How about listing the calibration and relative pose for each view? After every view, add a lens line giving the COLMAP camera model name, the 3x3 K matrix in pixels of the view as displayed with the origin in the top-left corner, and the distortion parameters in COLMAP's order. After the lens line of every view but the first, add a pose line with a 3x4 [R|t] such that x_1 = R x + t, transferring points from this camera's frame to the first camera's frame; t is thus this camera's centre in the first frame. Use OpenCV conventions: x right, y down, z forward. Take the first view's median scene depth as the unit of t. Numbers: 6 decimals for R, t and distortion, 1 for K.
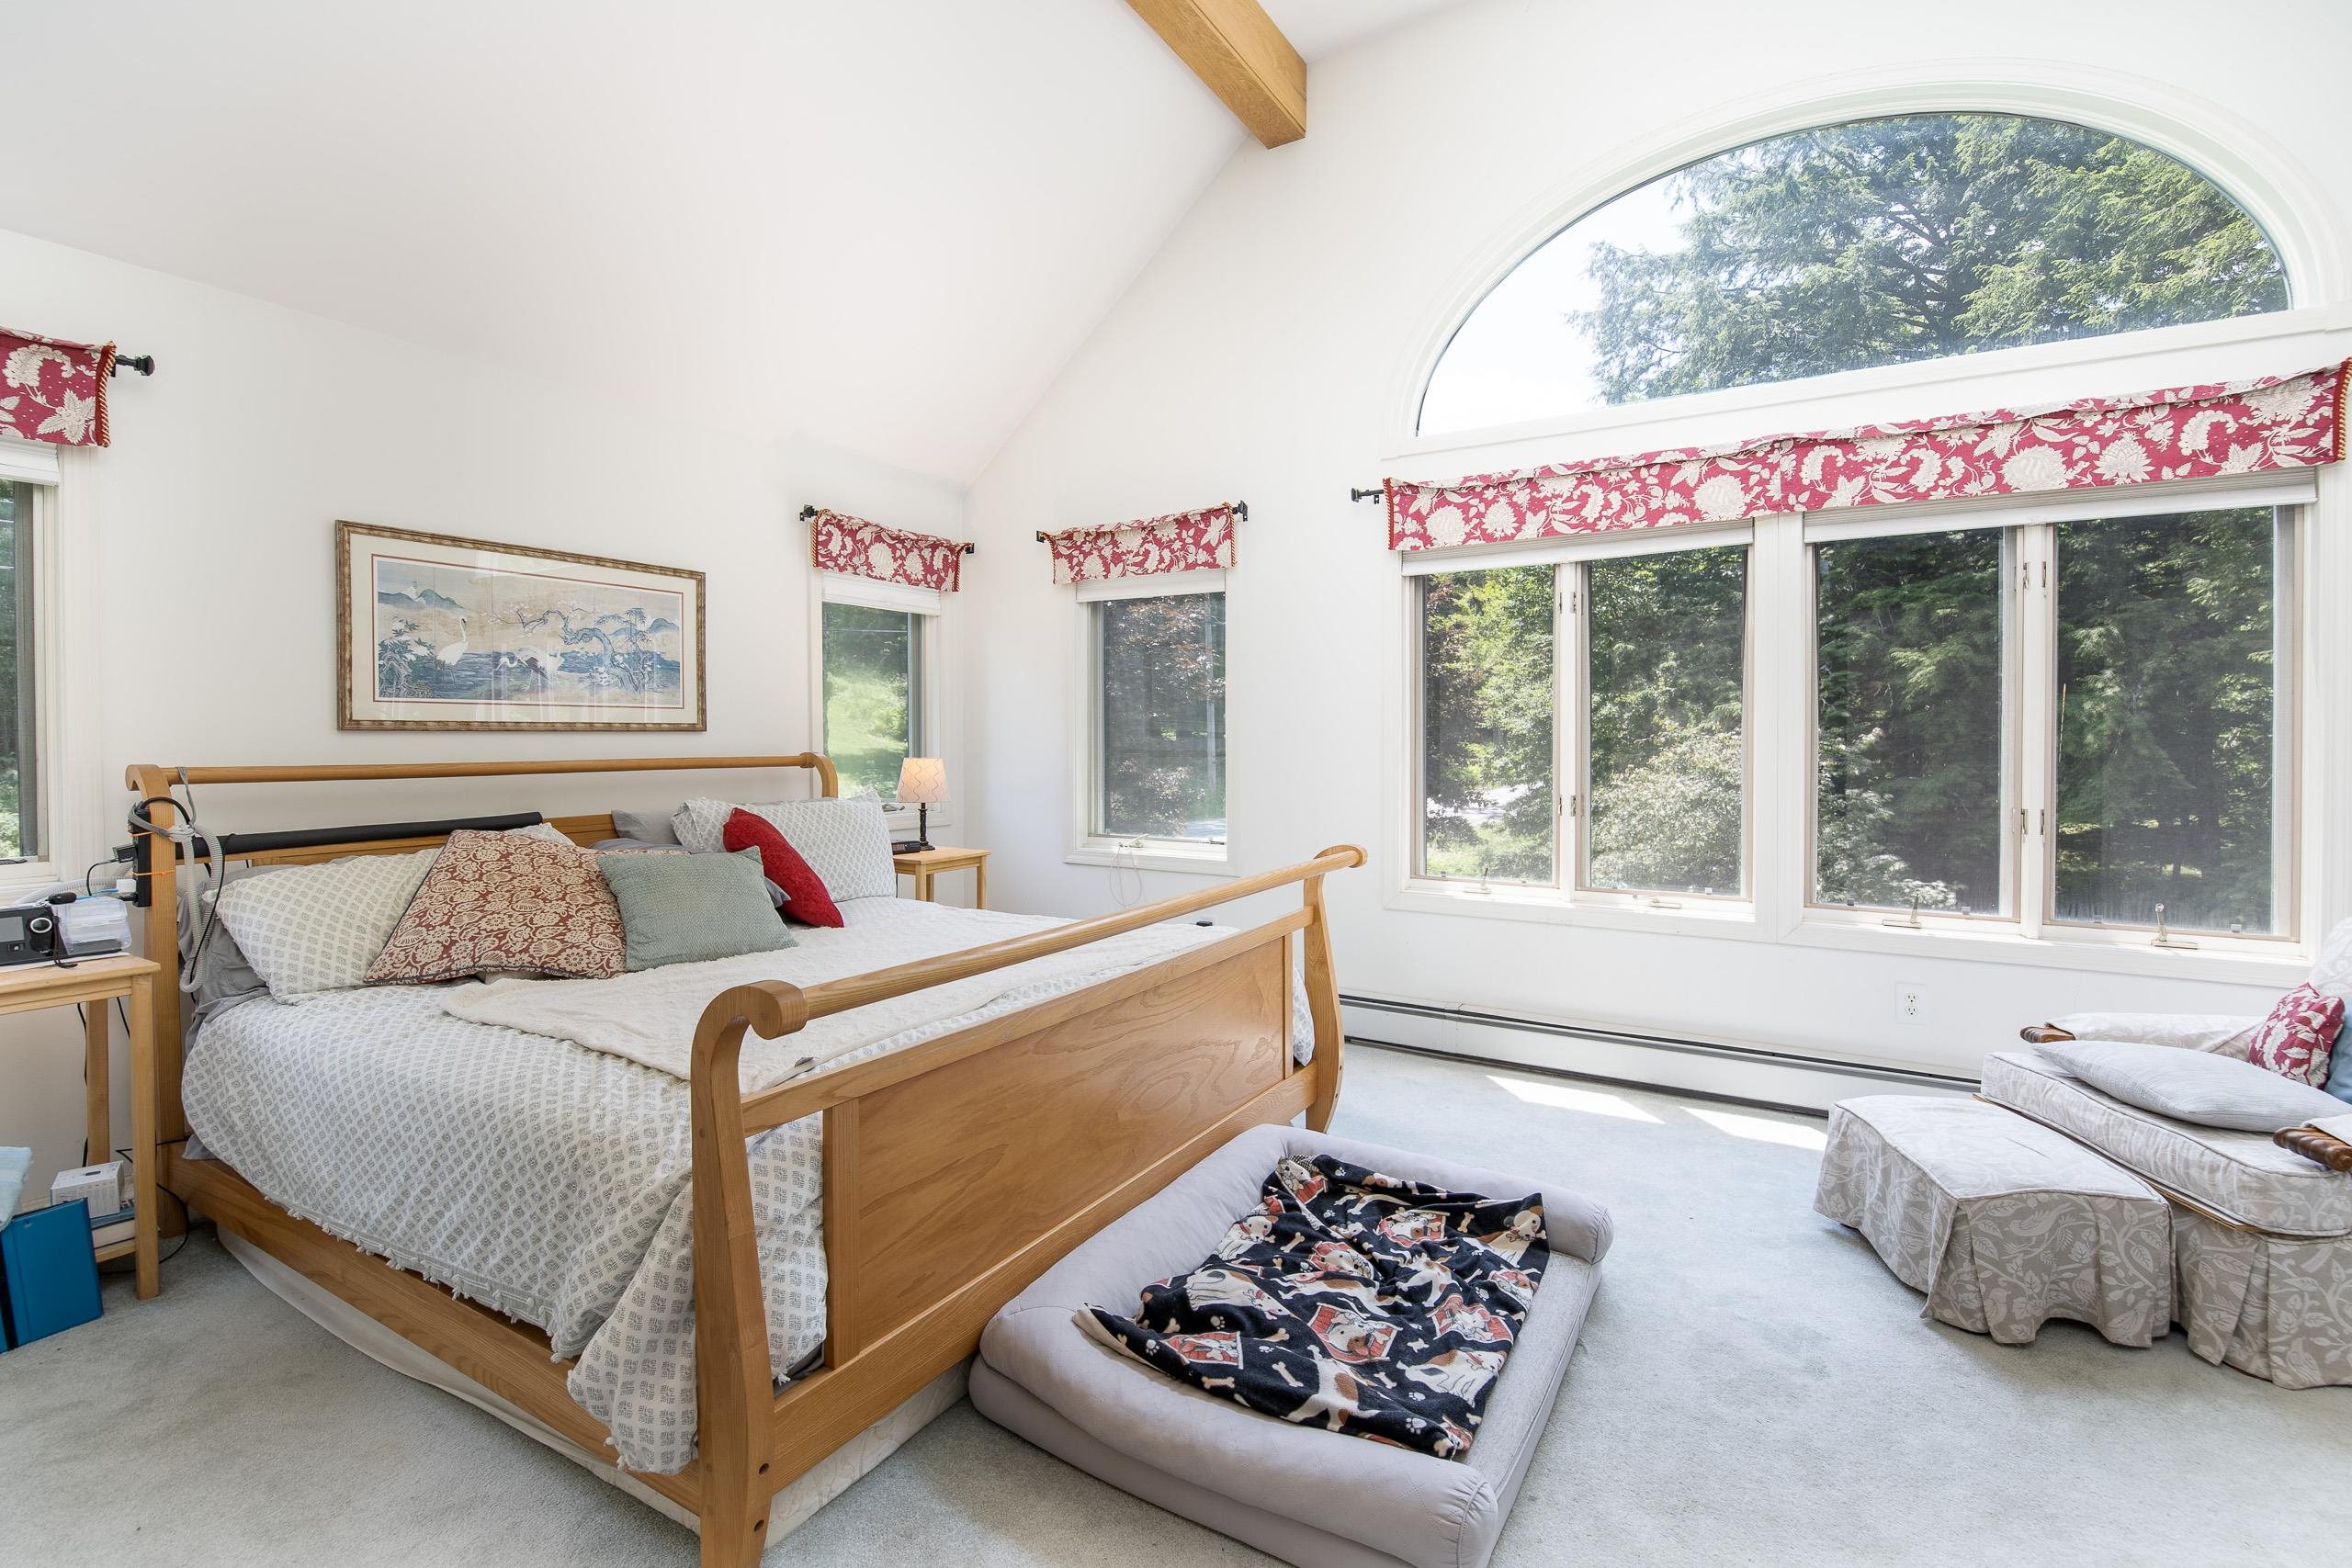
lens RADIAL K [[1039.5, 0, 1170.4], [0, 1039.5, 744.9], [0, 0, 1]] dist [-0.000080, -0.009380]
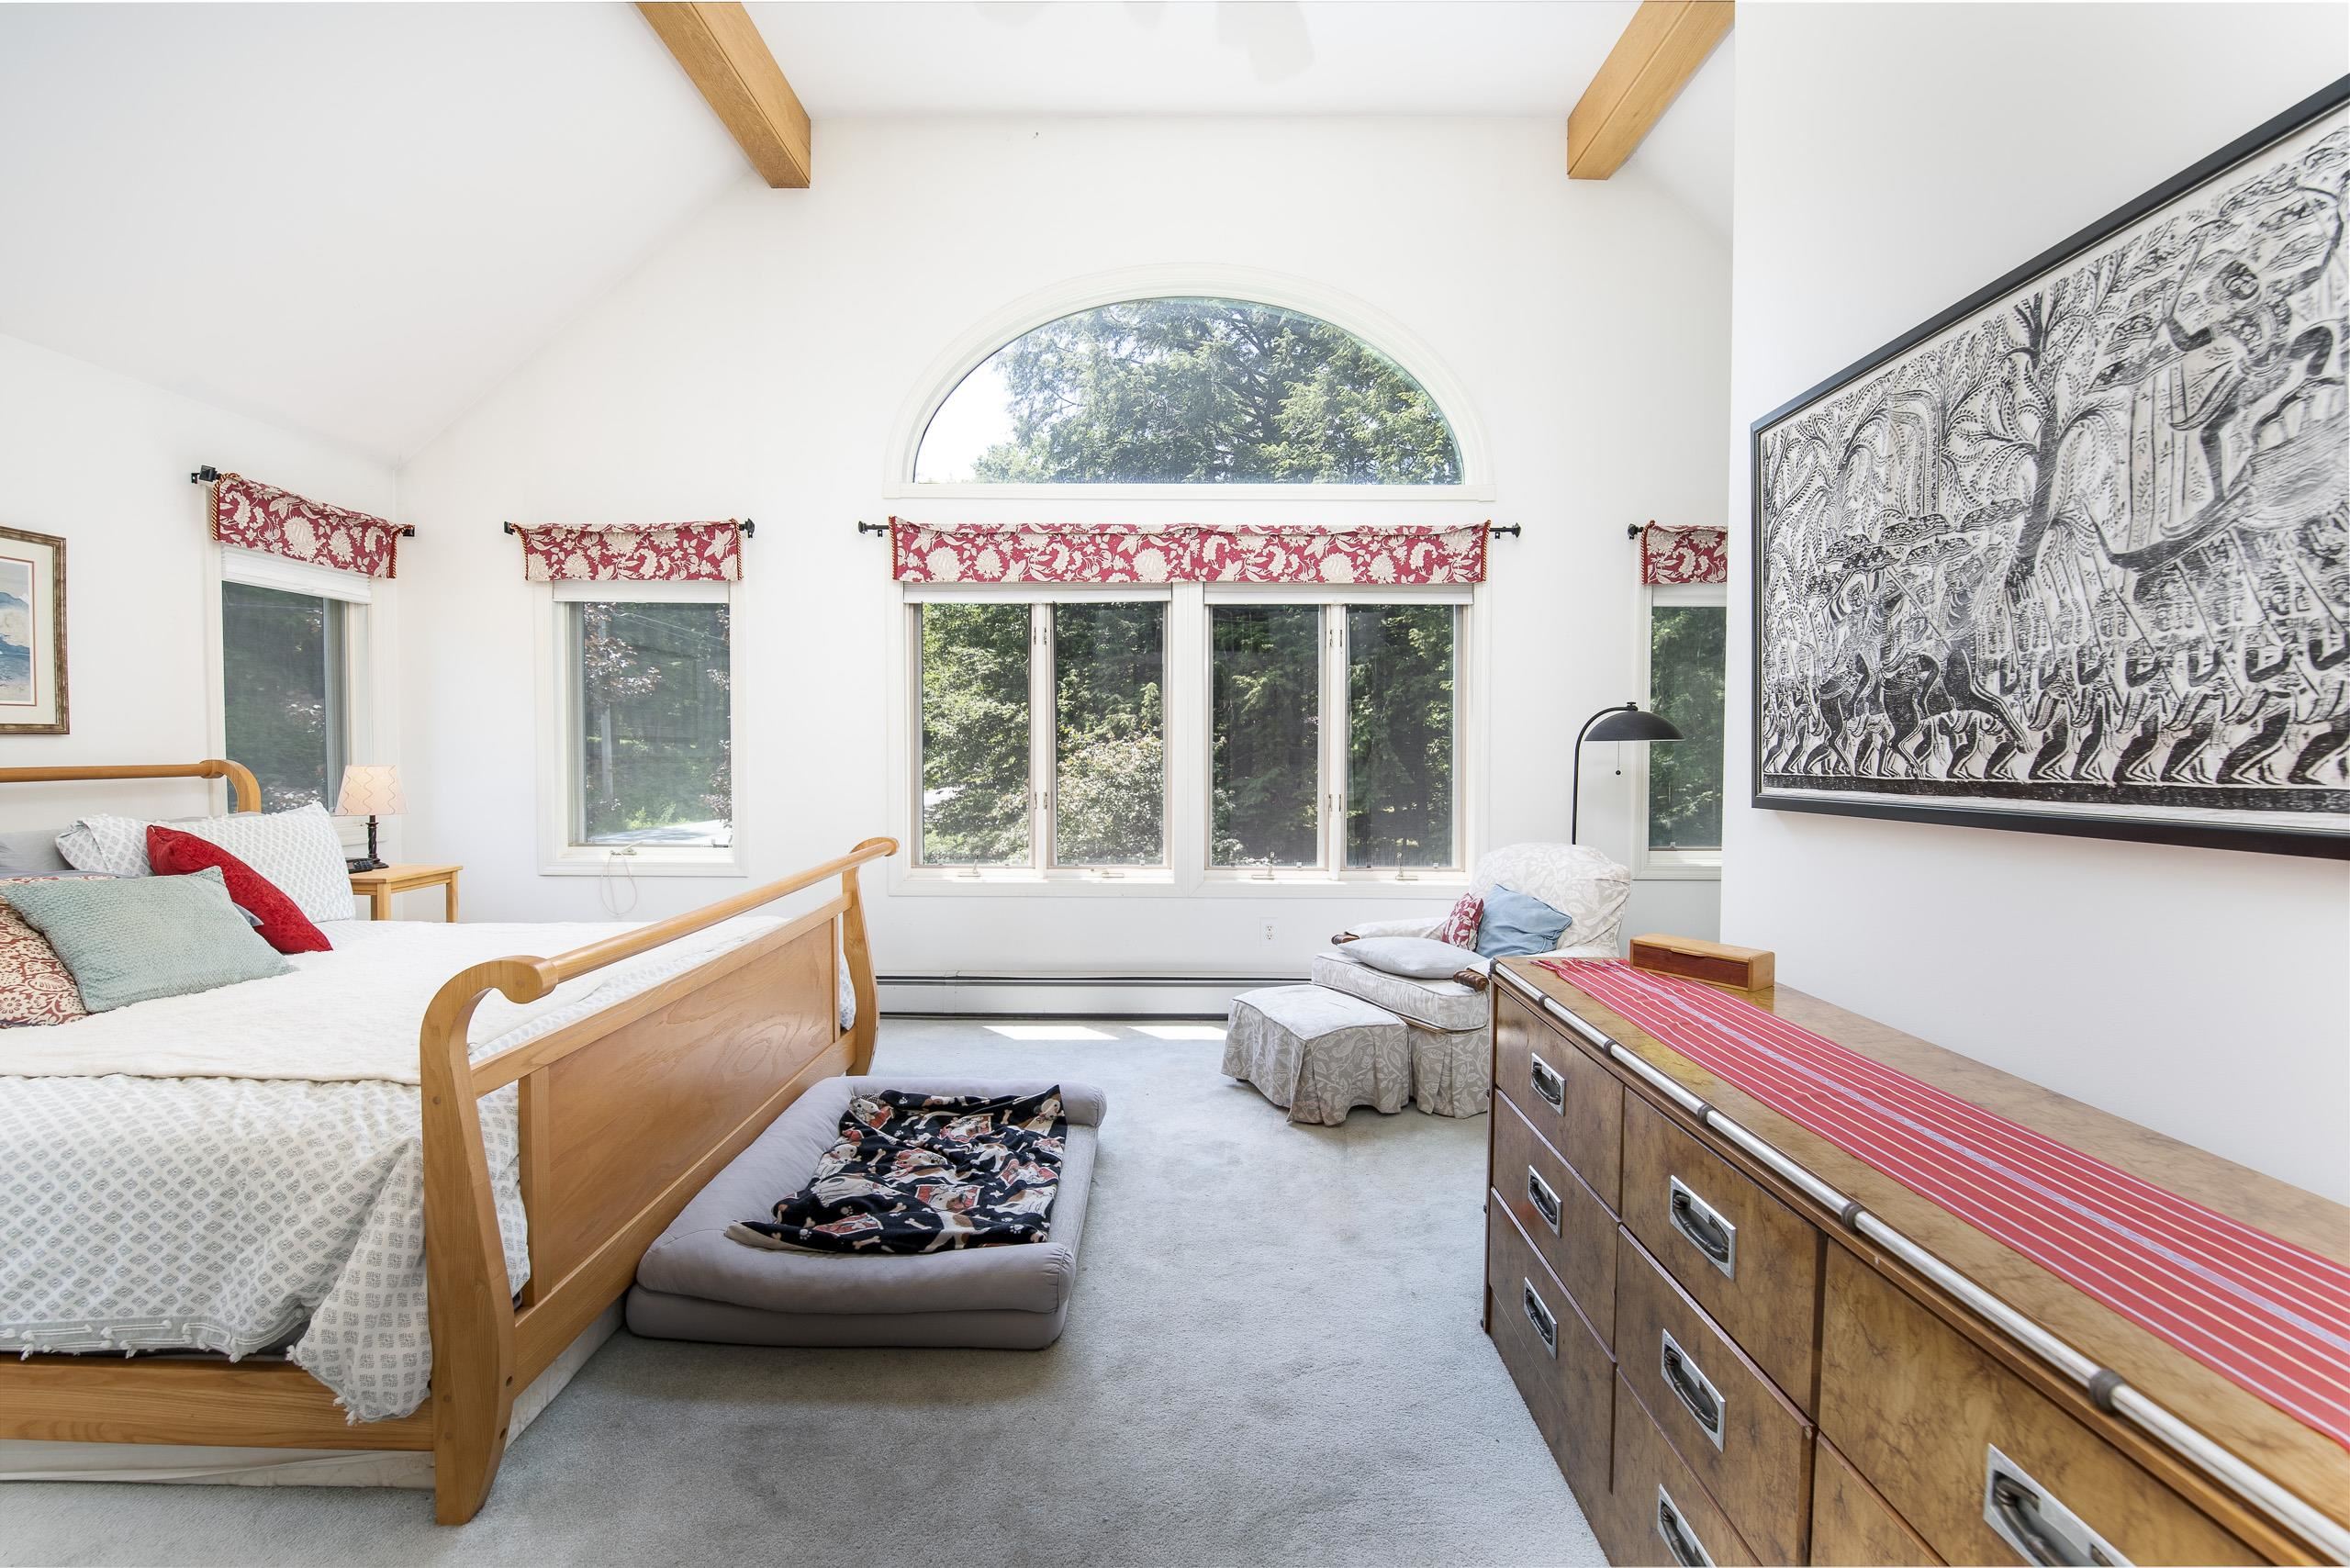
lens RADIAL K [[1038.7, 0, 1169.4], [0, 1038.7, 744.9], [0, 0, 1]] dist [-0.000080, -0.009380]
pose [[0.851861, 0.003532, 0.523756, -0.168892], [-0.000488, 0.999982, -0.005950, -0.000320], [-0.523768, 0.004813, 0.851847, -0.165835]]
